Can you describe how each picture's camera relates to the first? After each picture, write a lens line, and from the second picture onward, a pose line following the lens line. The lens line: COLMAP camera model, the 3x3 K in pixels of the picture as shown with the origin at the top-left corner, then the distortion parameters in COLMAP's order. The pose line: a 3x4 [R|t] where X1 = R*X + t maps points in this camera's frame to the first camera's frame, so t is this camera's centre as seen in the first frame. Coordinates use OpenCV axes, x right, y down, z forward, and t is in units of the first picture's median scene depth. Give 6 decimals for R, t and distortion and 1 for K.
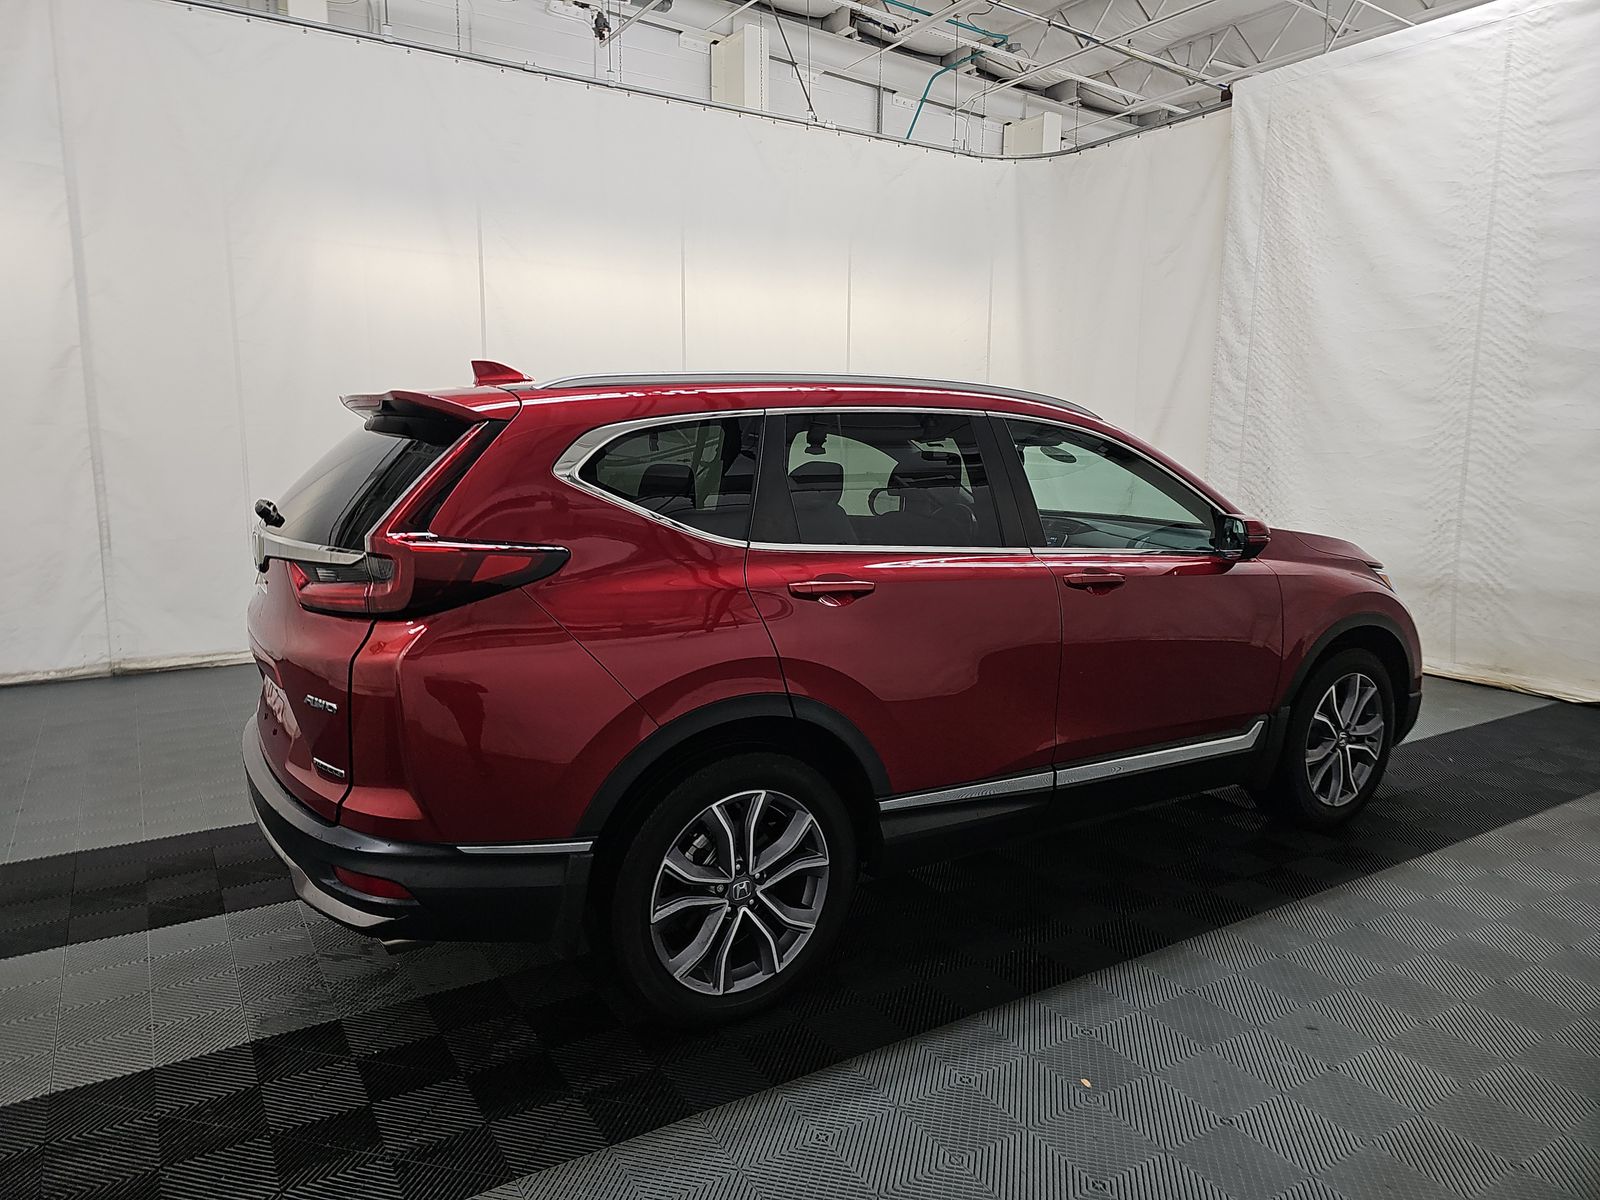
lens RADIAL K [[1044.0, 0, 791.3], [0, 1044.0, 593.0], [0, 0, 1]] dist [0.041131, -0.039041]
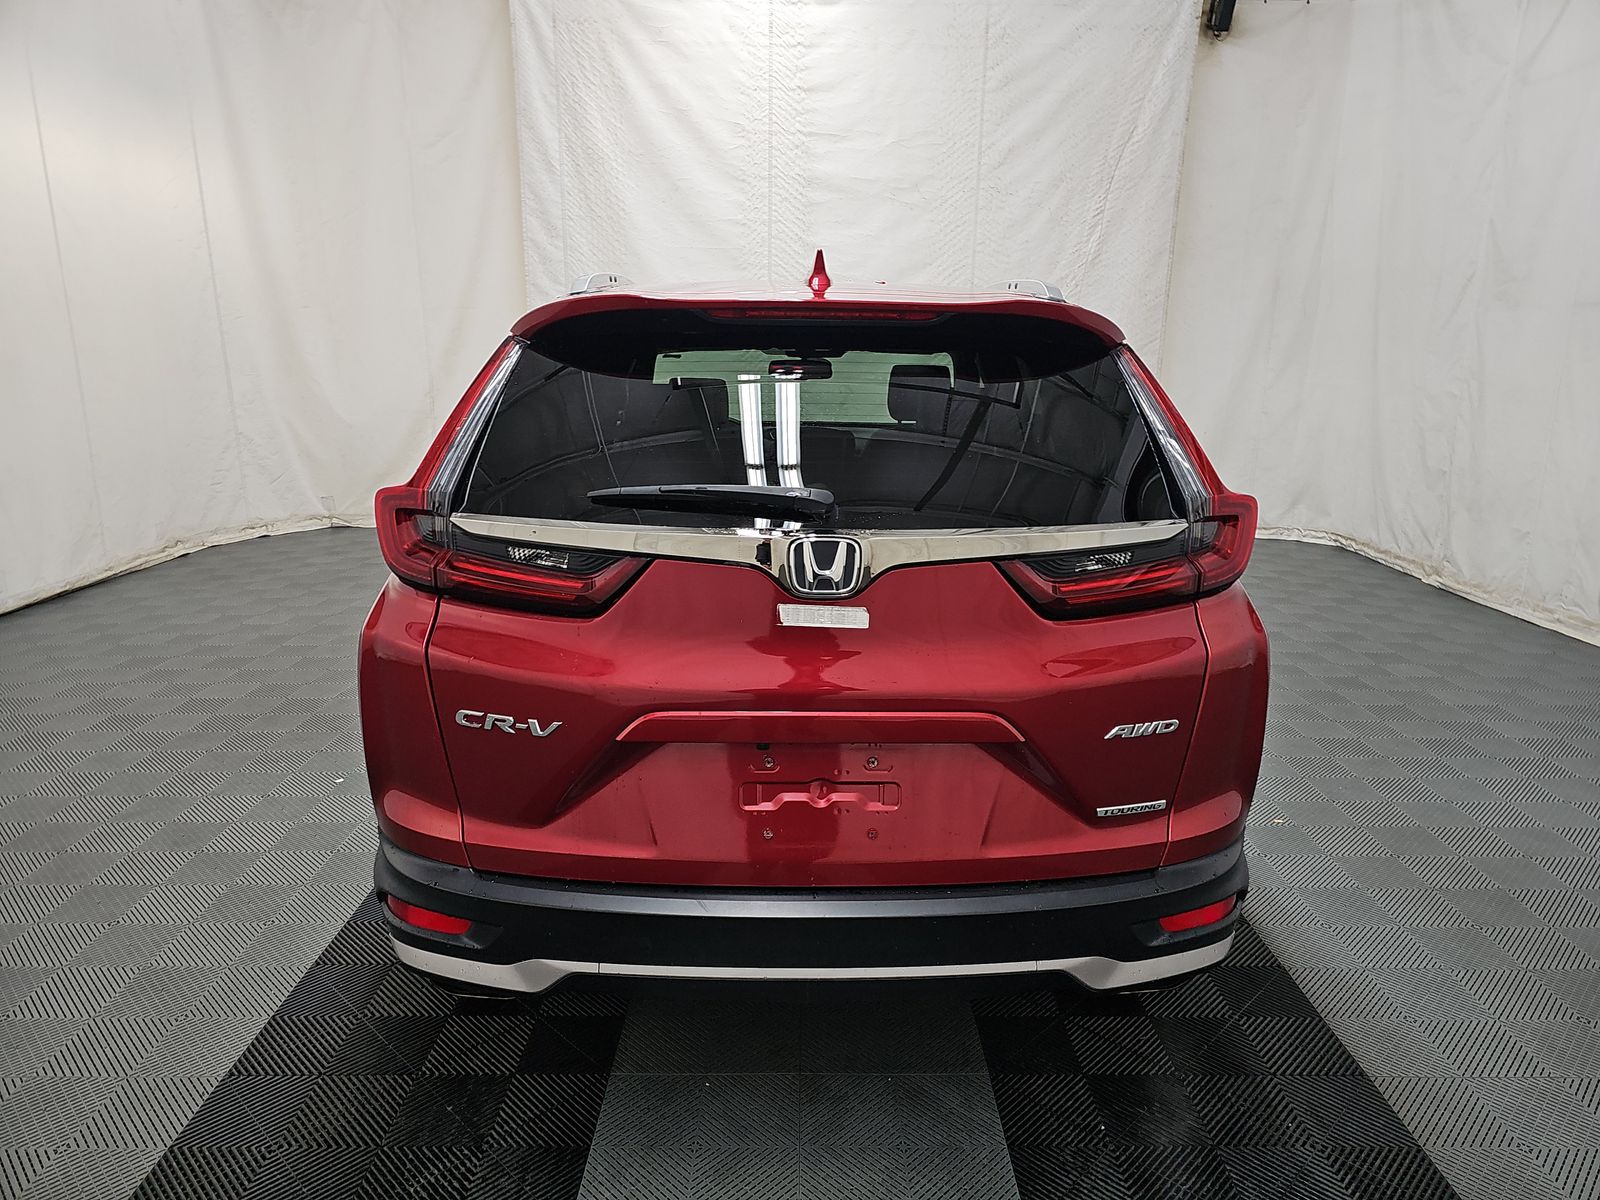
lens RADIAL K [[1044.0, 0, 807.2], [0, 1044.0, 615.1], [0, 0, 1]] dist [0.041131, -0.039041]
pose [[0.512011, -0.225267, 0.828915, -0.446842], [0.124064, 0.974275, 0.188137, -0.059950], [-0.849972, 0.006510, 0.526787, 0.305552]]
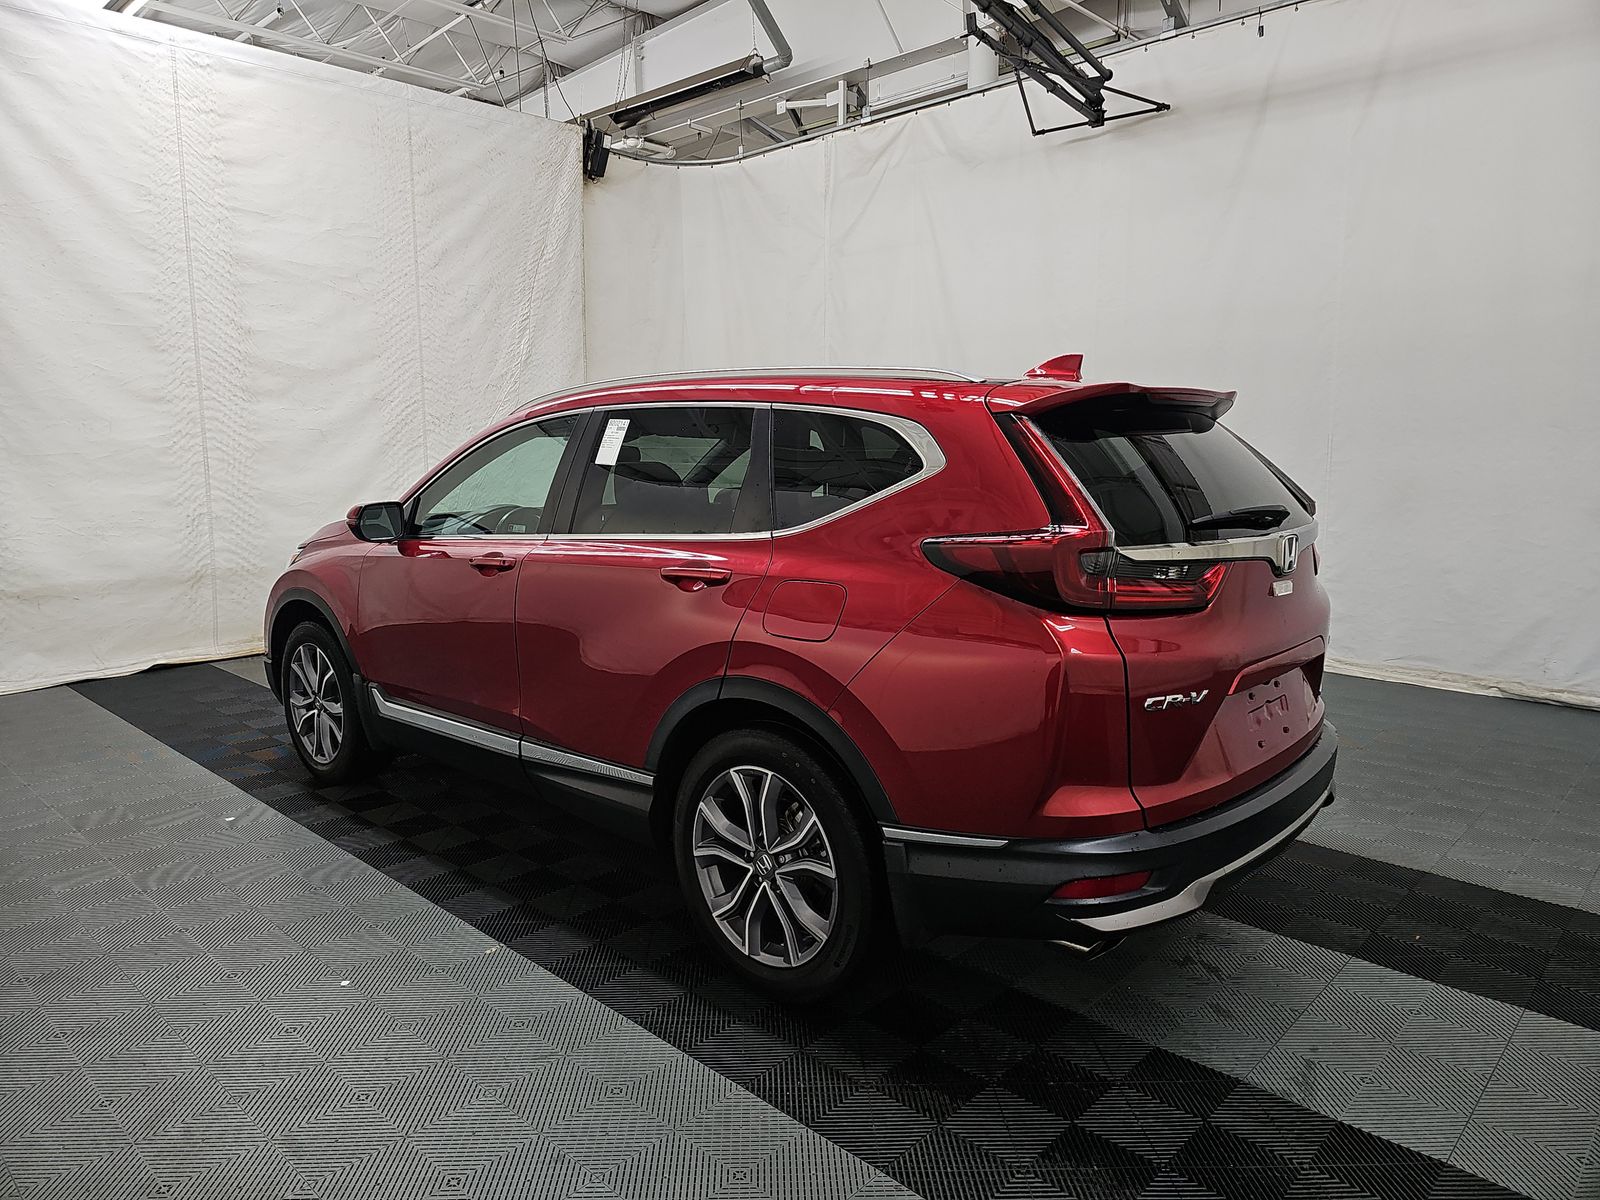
lens RADIAL K [[1044.0, 0, 789.7], [0, 1044.0, 601.0], [0, 0, 1]] dist [0.041131, -0.039041]
pose [[-0.251377, -0.157964, 0.954912, -0.564199], [0.144682, 0.969375, 0.198443, -0.111409], [-0.957015, 0.188043, -0.220824, 0.698411]]
